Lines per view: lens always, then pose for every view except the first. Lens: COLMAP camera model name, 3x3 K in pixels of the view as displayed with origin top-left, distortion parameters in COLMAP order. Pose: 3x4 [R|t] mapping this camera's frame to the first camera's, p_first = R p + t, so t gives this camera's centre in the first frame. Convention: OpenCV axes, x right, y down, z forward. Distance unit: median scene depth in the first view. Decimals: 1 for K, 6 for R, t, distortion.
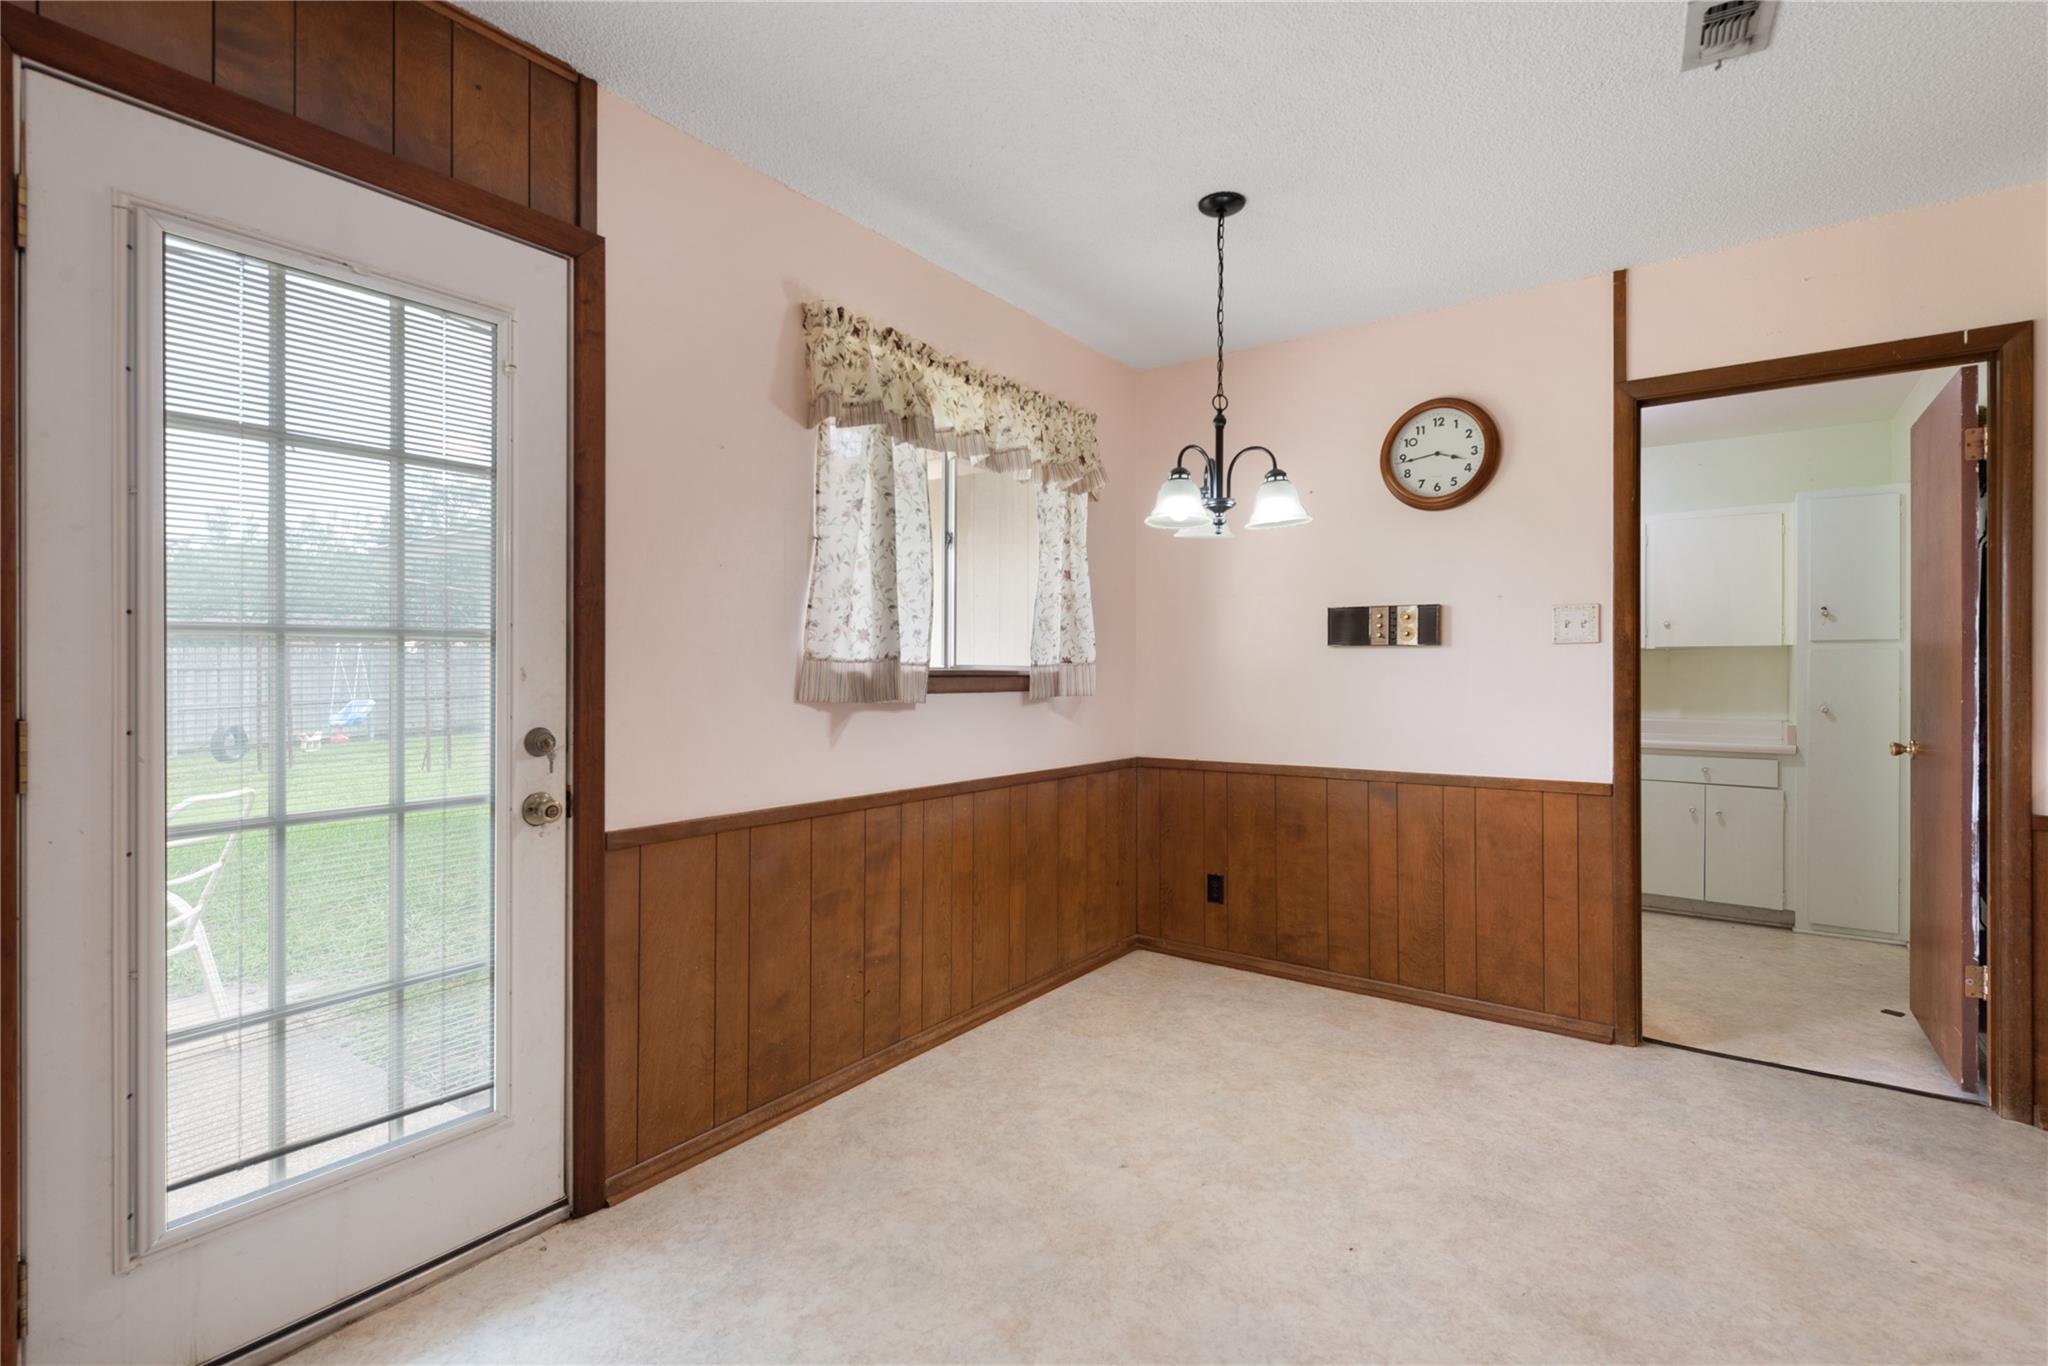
lens RADIAL K [[944.6, 0, 1017.4], [0, 944.6, 671.4], [0, 0, 1]] dist [0.002221, -0.001108]
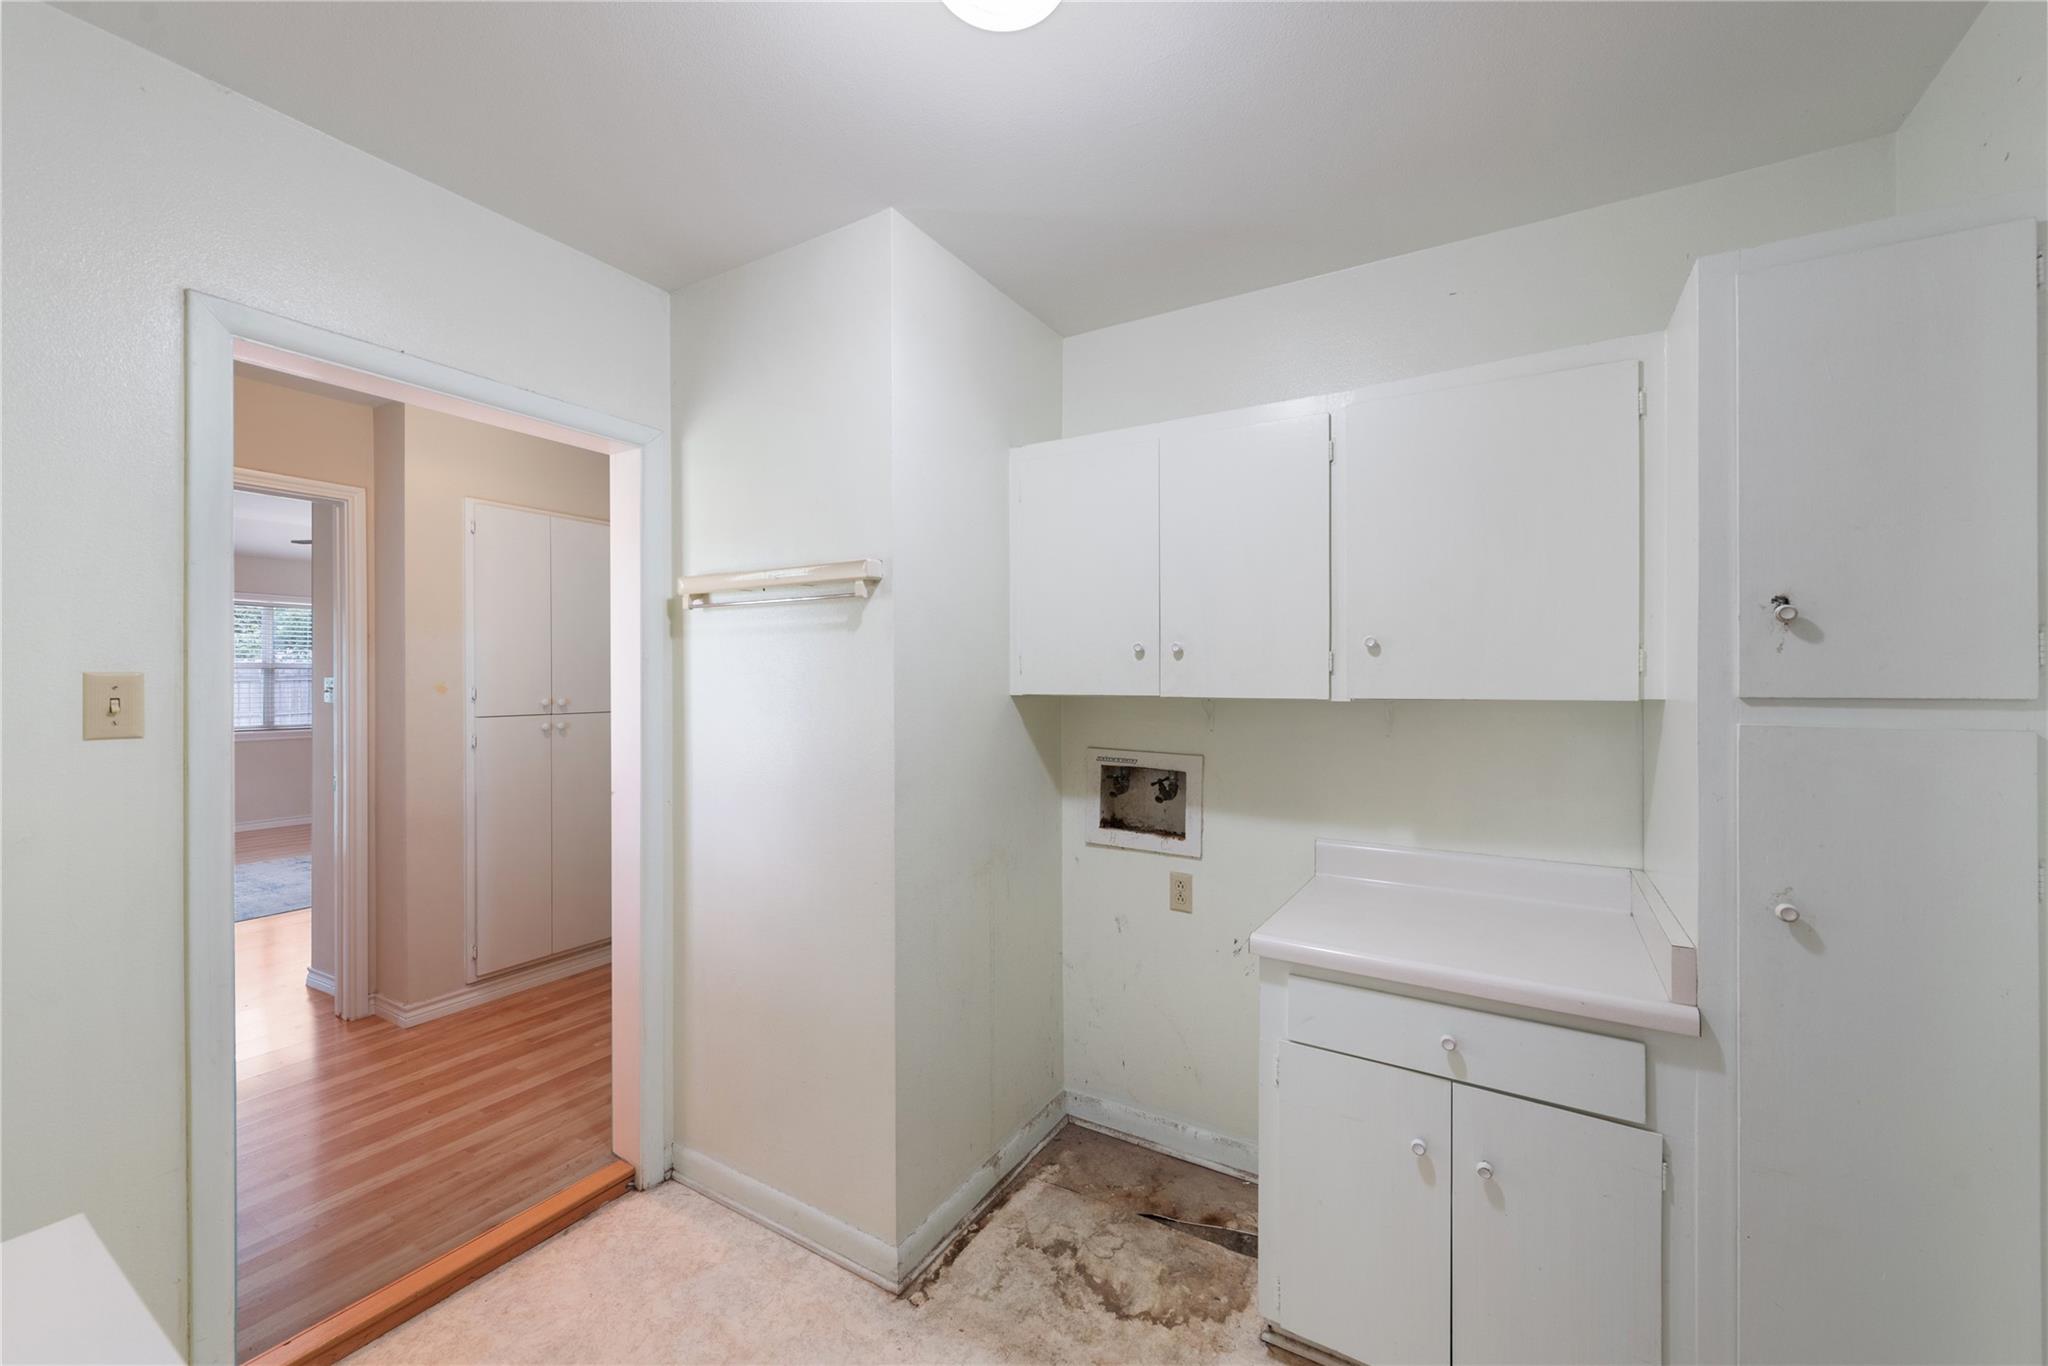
lens RADIAL K [[807.5, 0, 1021.9], [0, 807.5, 674.9], [0, 0, 1]] dist [0.006745, -0.001858]
pose [[0.995826, -0.005477, 0.091112, 0.492514], [0.005576, 0.999984, -0.000837, -0.036772], [-0.091106, 0.001341, 0.995840, 0.647925]]
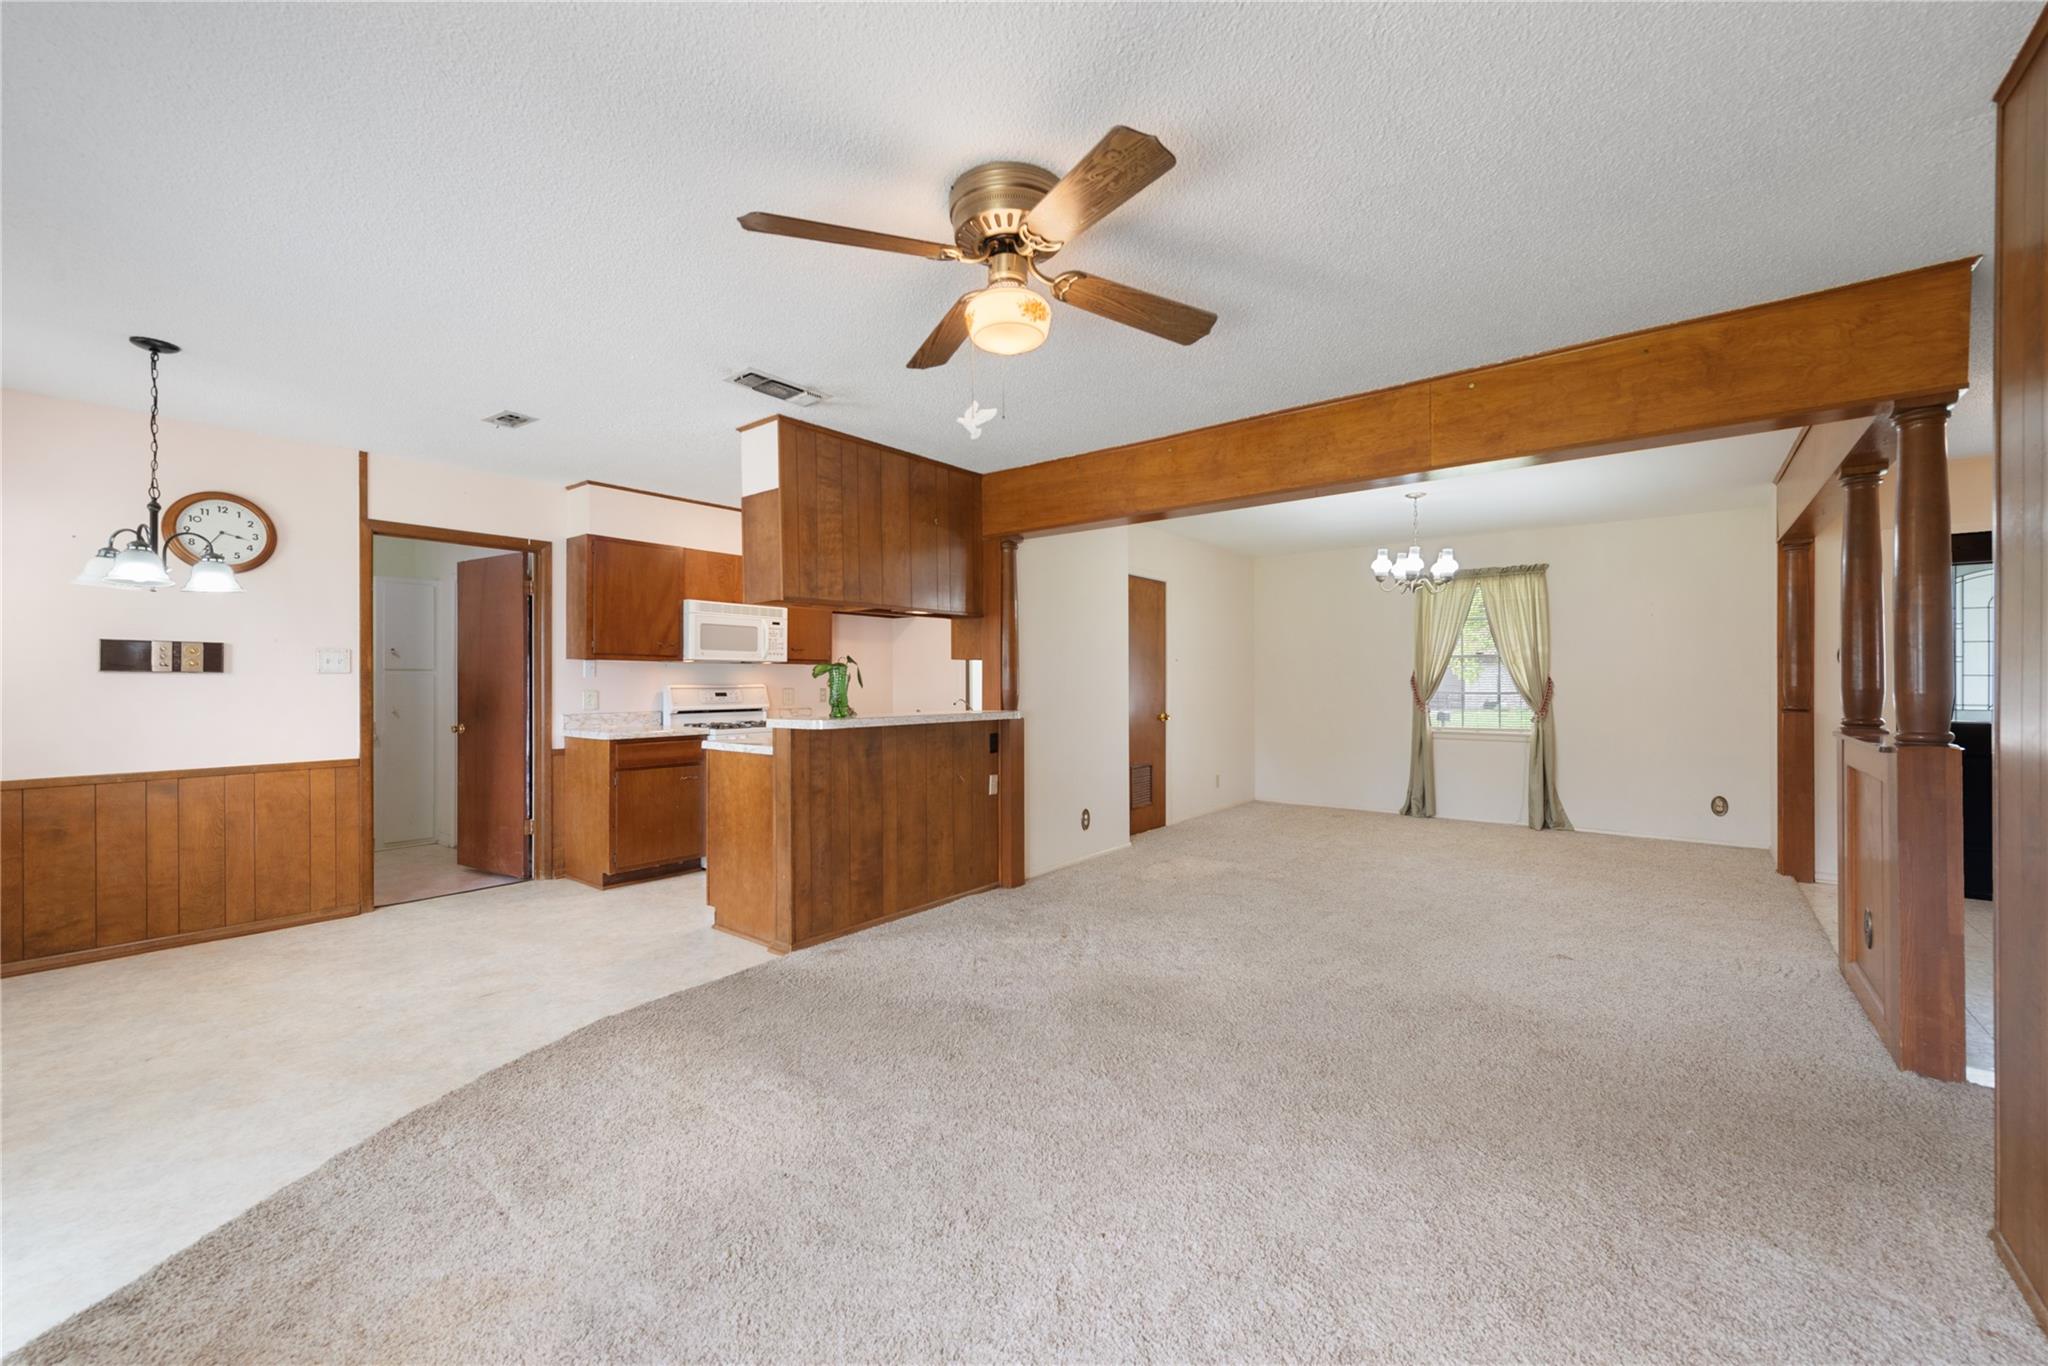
lens RADIAL K [[807.5, 0, 1037.8], [0, 807.5, 679.6], [0, 0, 1]] dist [0.006745, -0.001858]
pose [[0.031359, 0.001680, 0.999507, -0.753671], [0.002900, 0.999994, -0.001772, -0.013493], [-0.999504, 0.002954, 0.031354, -0.236286]]
